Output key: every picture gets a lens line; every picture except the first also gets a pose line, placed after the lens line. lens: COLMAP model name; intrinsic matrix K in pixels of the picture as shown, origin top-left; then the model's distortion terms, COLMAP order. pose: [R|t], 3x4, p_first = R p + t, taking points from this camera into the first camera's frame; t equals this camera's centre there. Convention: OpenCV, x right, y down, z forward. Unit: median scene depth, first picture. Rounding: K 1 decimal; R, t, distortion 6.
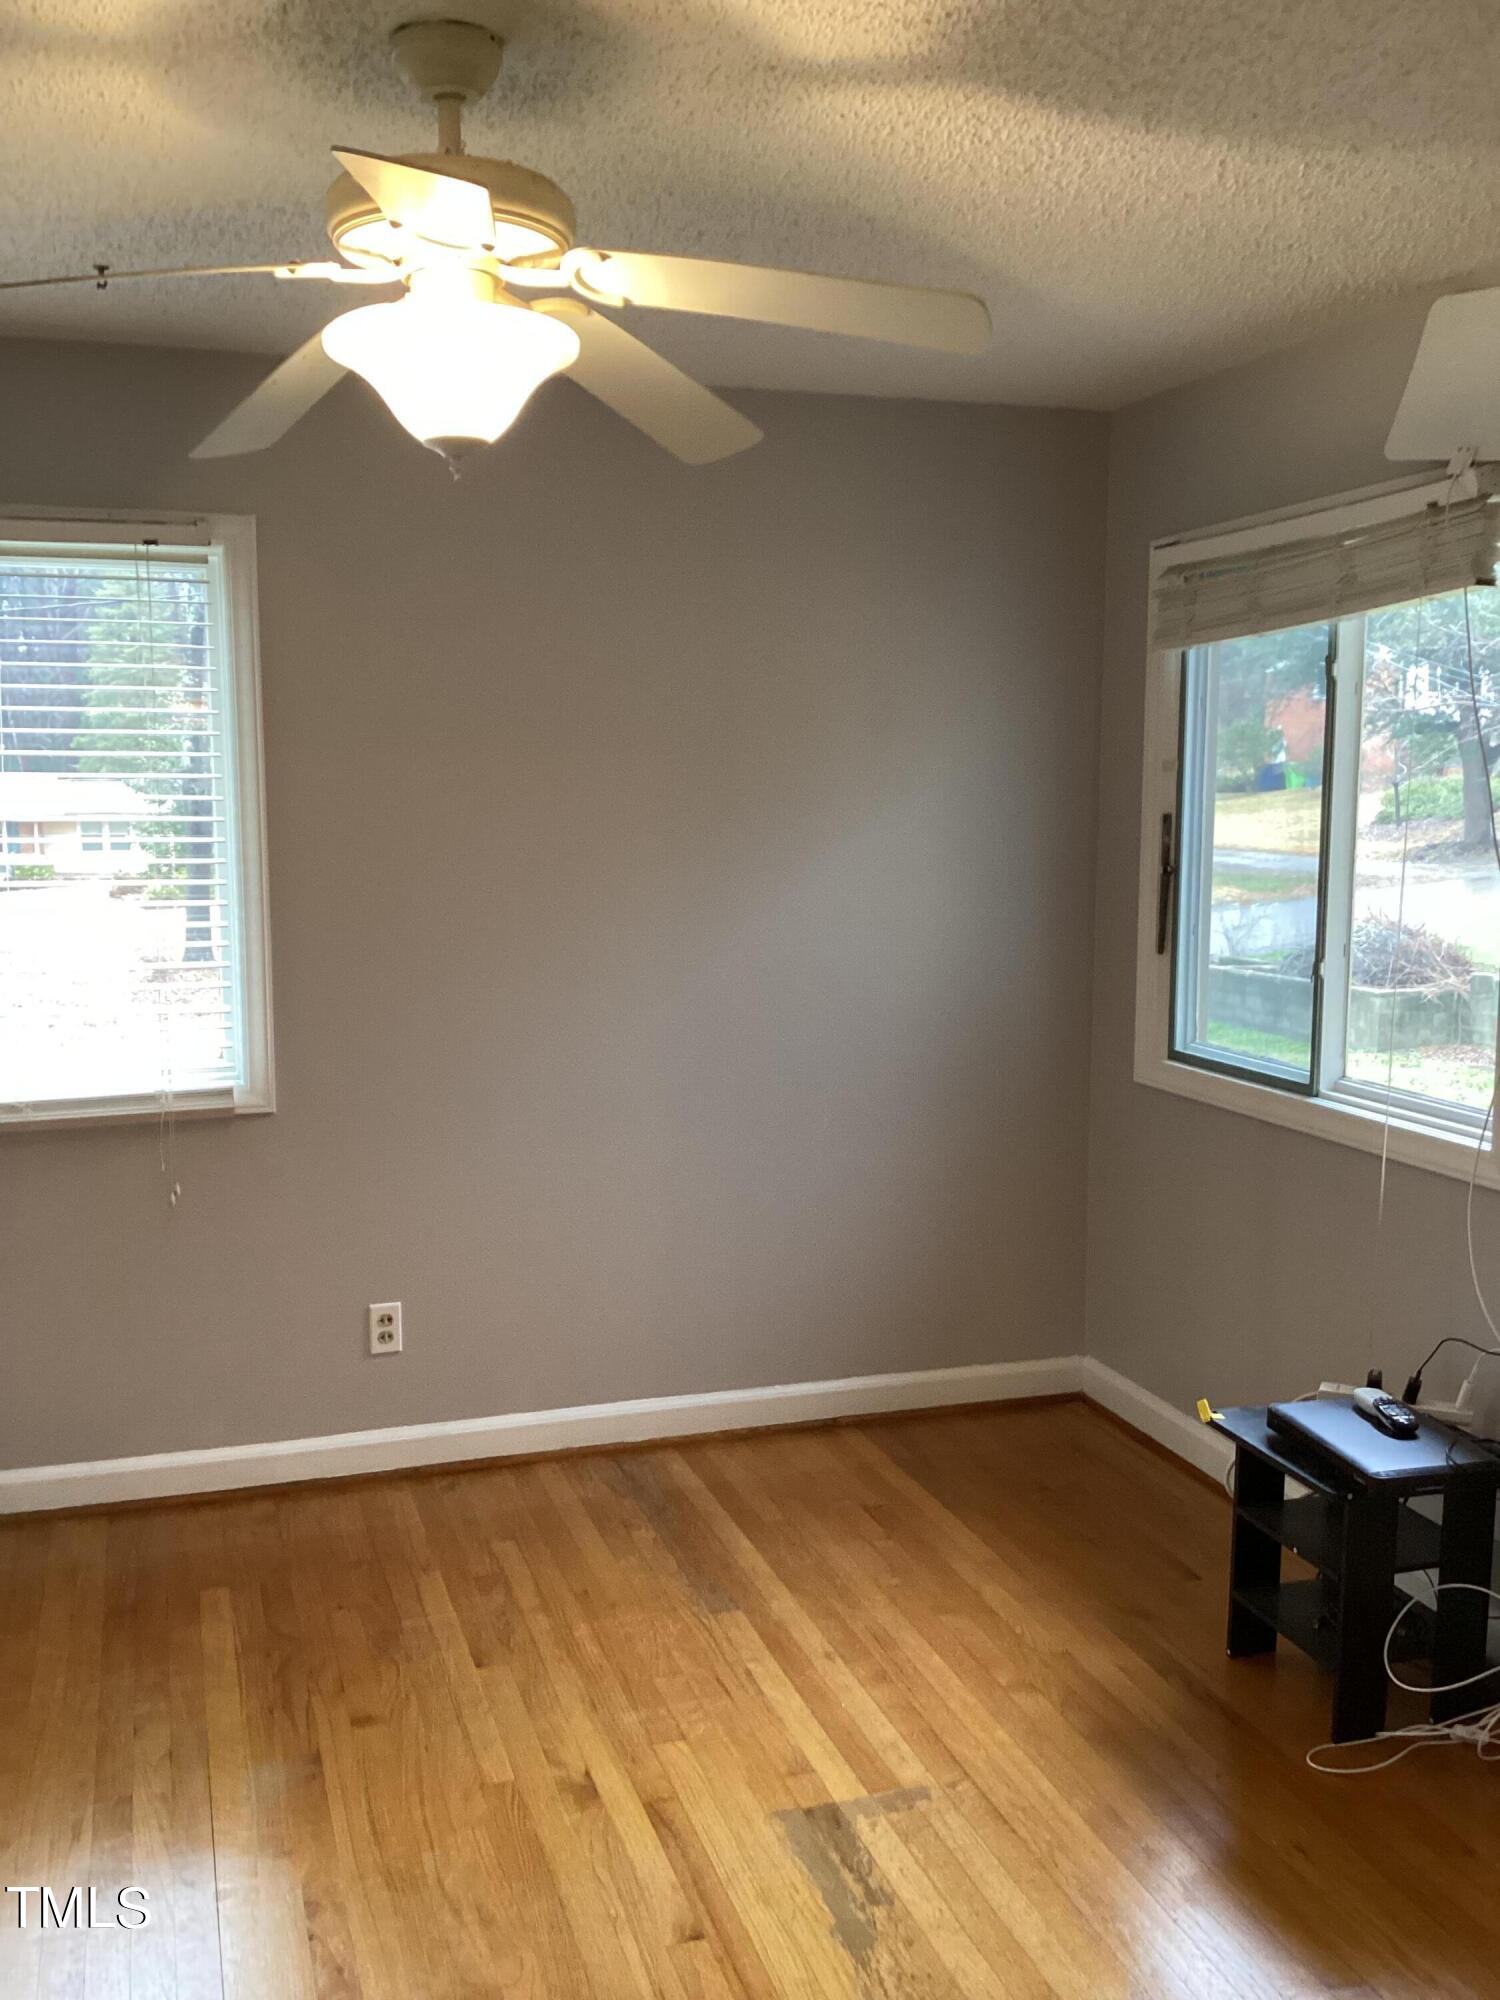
lens RADIAL K [[1812.7, 0, 715.8], [0, 1812.7, 999.6], [0, 0, 1]] dist [0.175900, -0.248109]
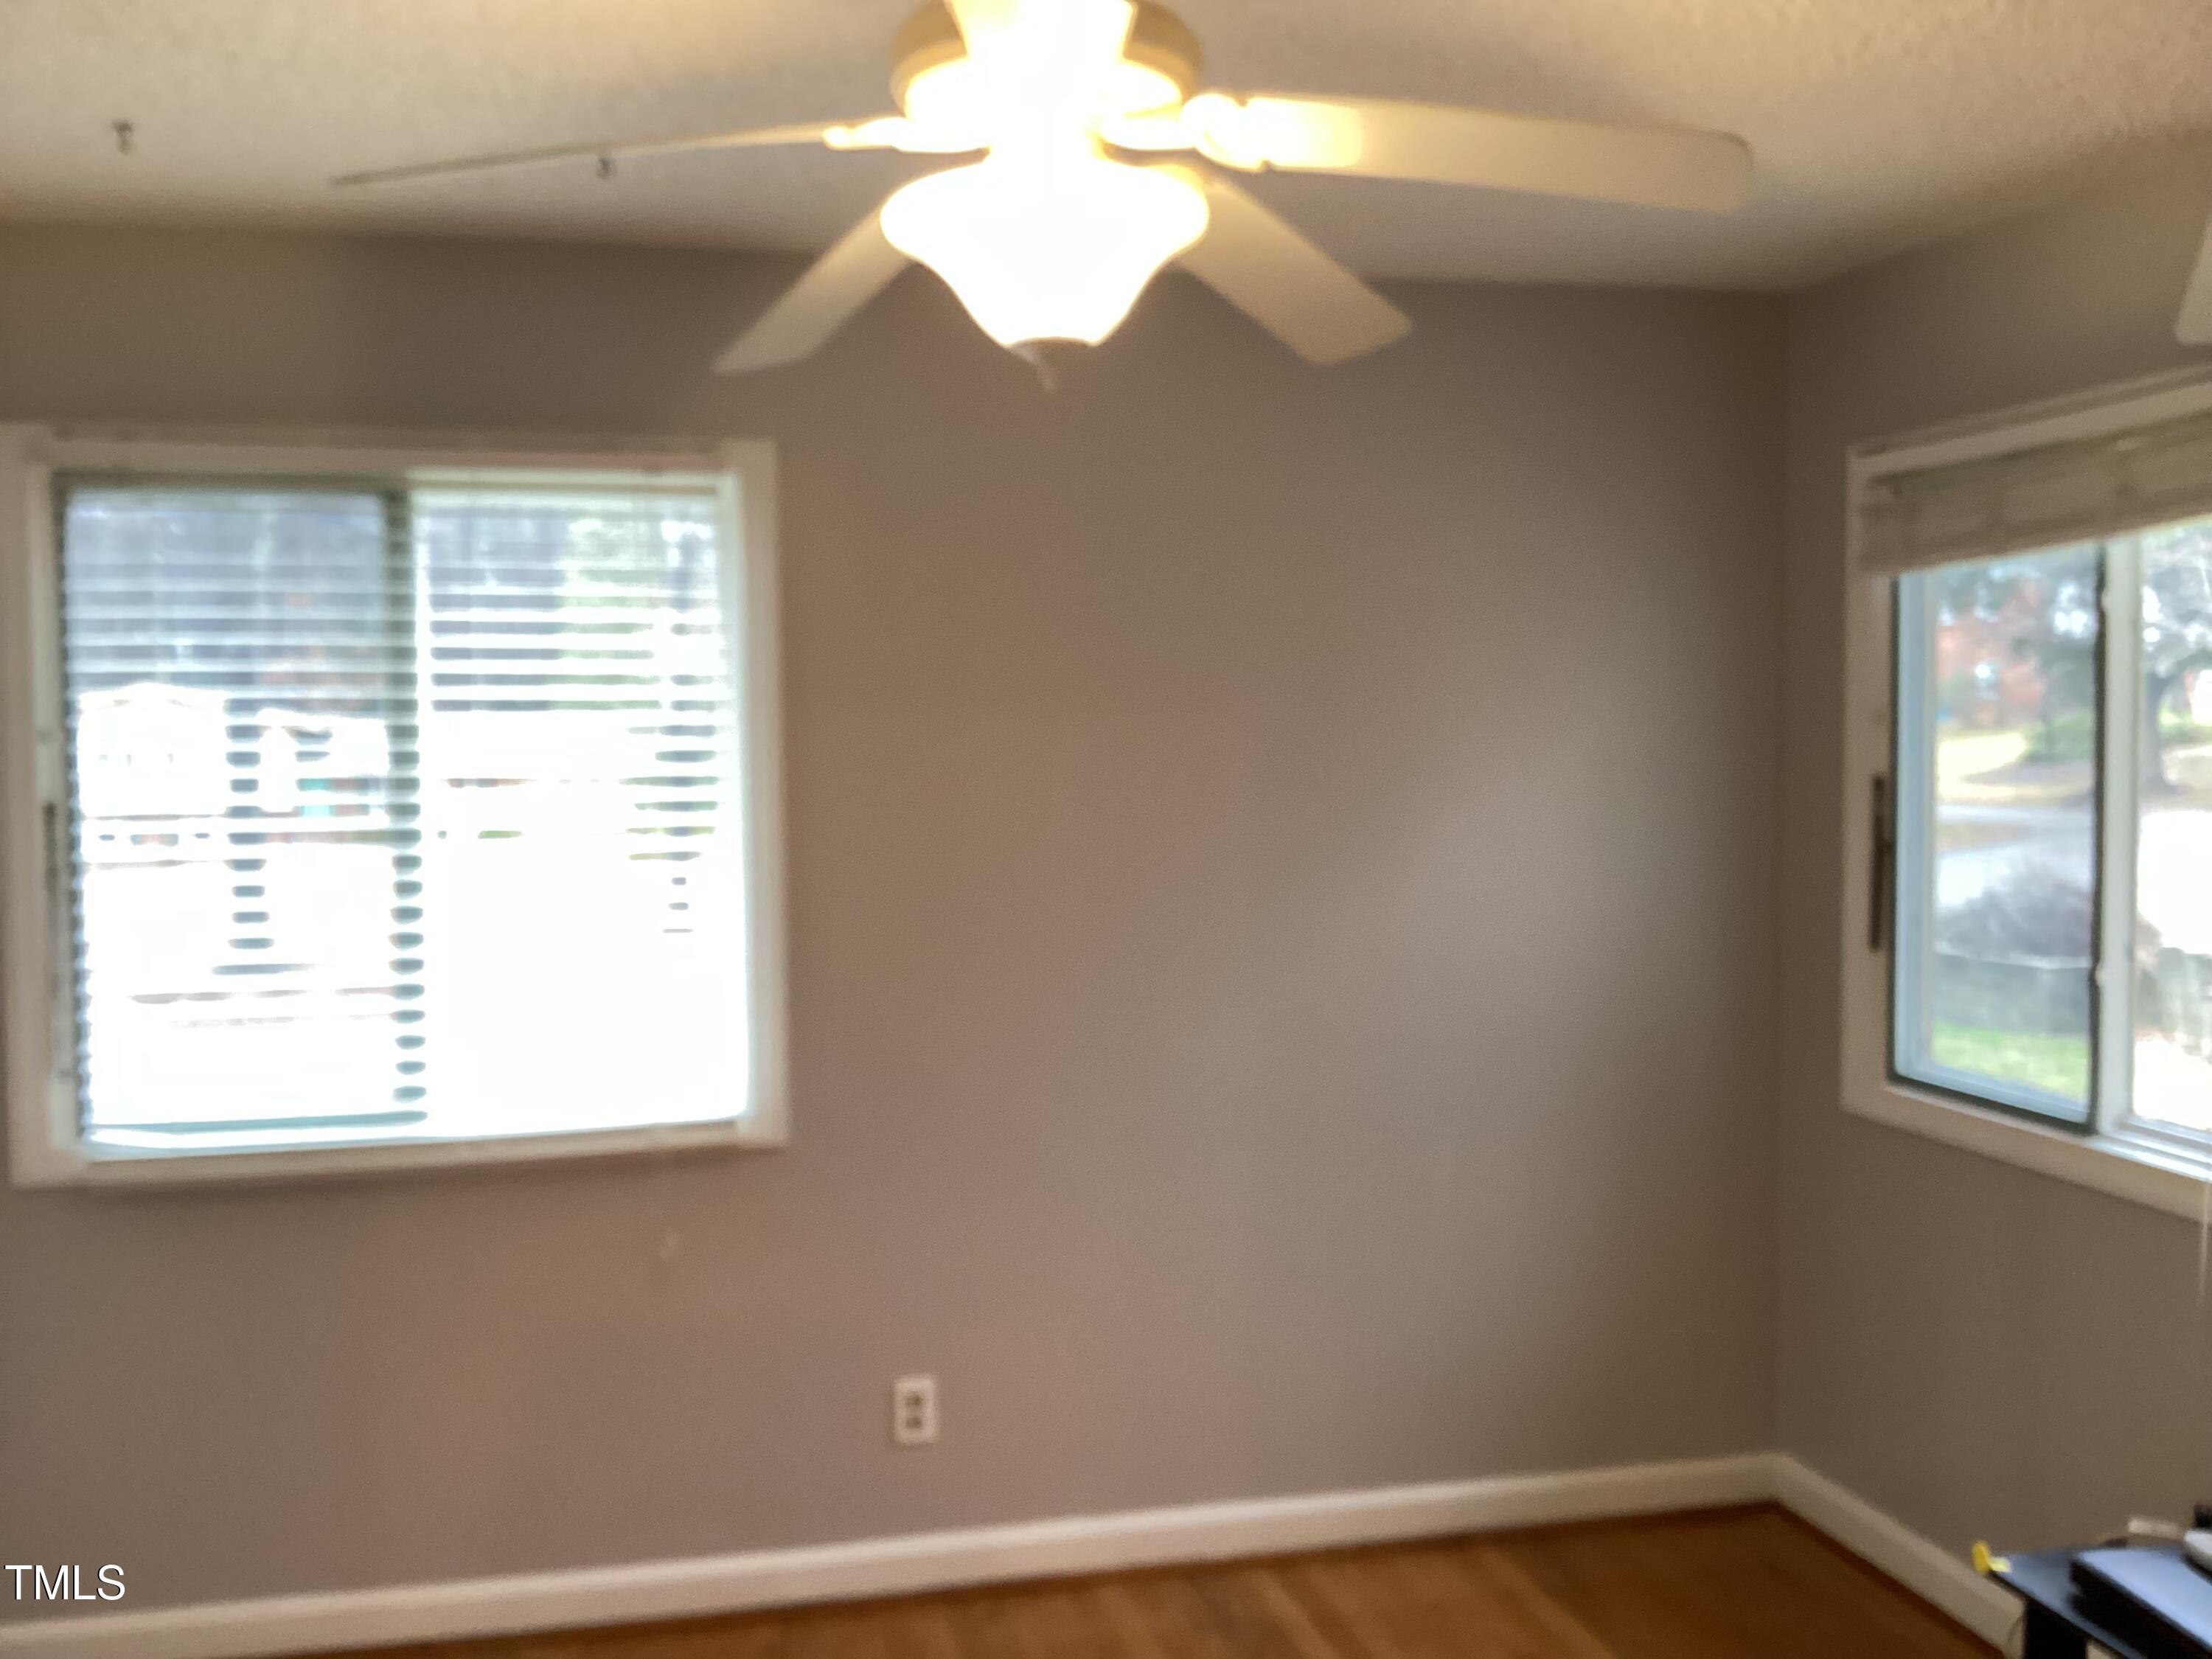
lens RADIAL K [[2004.9, 0, 1106.0], [0, 2004.9, 829.5], [0, 0, 1]] dist [0.175900, -0.248109]
pose [[0.998290, -0.006095, -0.058145, -0.042254], [0.002451, 0.998040, -0.062533, -0.023613], [0.058412, 0.062284, 0.996348, 0.089120]]
